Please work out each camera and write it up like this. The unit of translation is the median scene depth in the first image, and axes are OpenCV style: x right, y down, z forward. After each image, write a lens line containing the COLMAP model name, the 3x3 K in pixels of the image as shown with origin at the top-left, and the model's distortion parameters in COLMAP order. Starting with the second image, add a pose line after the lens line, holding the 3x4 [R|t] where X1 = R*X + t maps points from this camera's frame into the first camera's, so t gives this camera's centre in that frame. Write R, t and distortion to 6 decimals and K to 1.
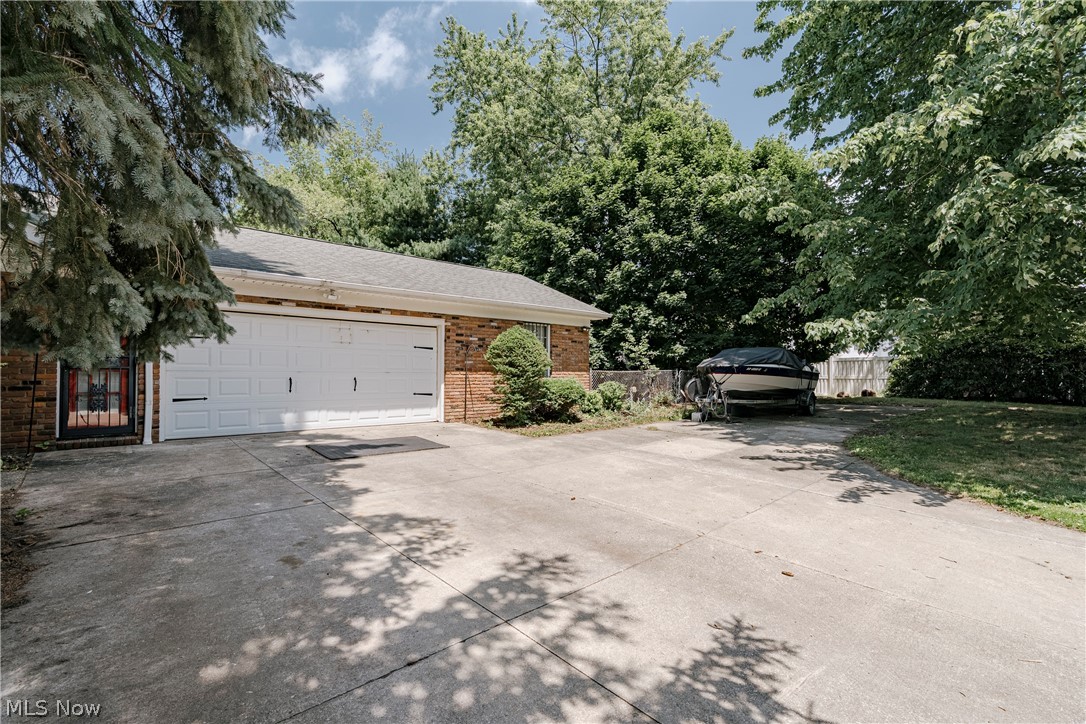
lens RADIAL K [[509.4, 0, 543.0], [0, 509.4, 362.0], [0, 0, 1]] dist [-0.001657, -0.000461]
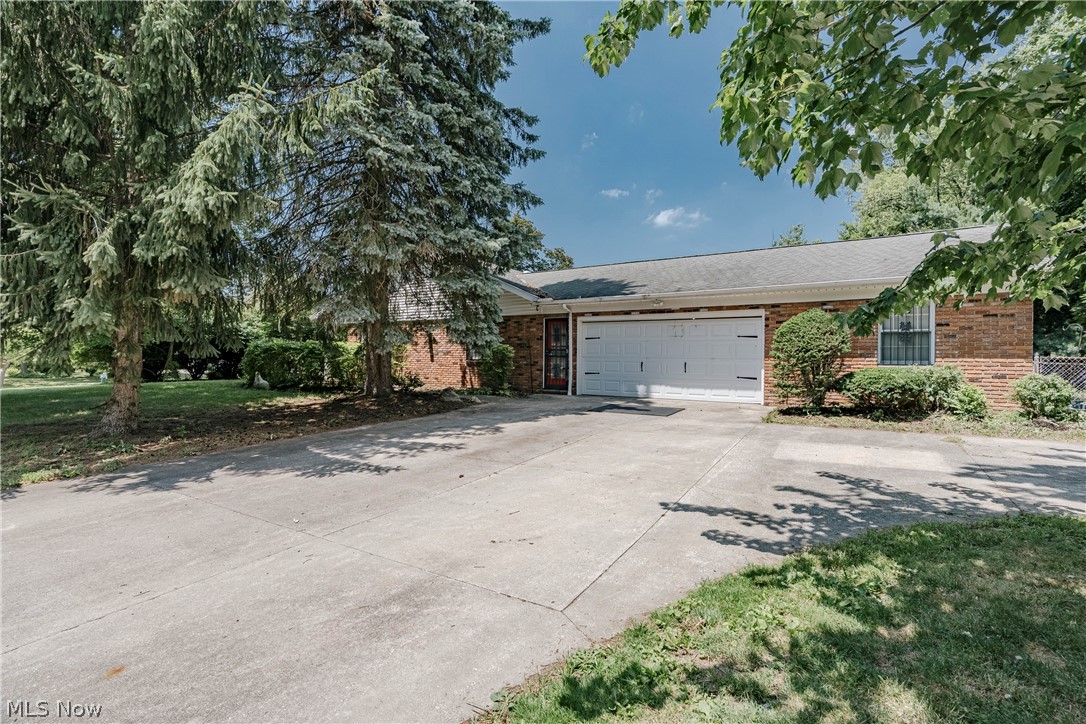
lens RADIAL K [[509.4, 0, 543.0], [0, 509.4, 362.0], [0, 0, 1]] dist [-0.001657, -0.000461]
pose [[0.241812, 0.005612, -0.970307, 0.846918], [0.013127, 0.999873, 0.009054, 0.013309], [0.970234, -0.014927, 0.241707, 0.339745]]
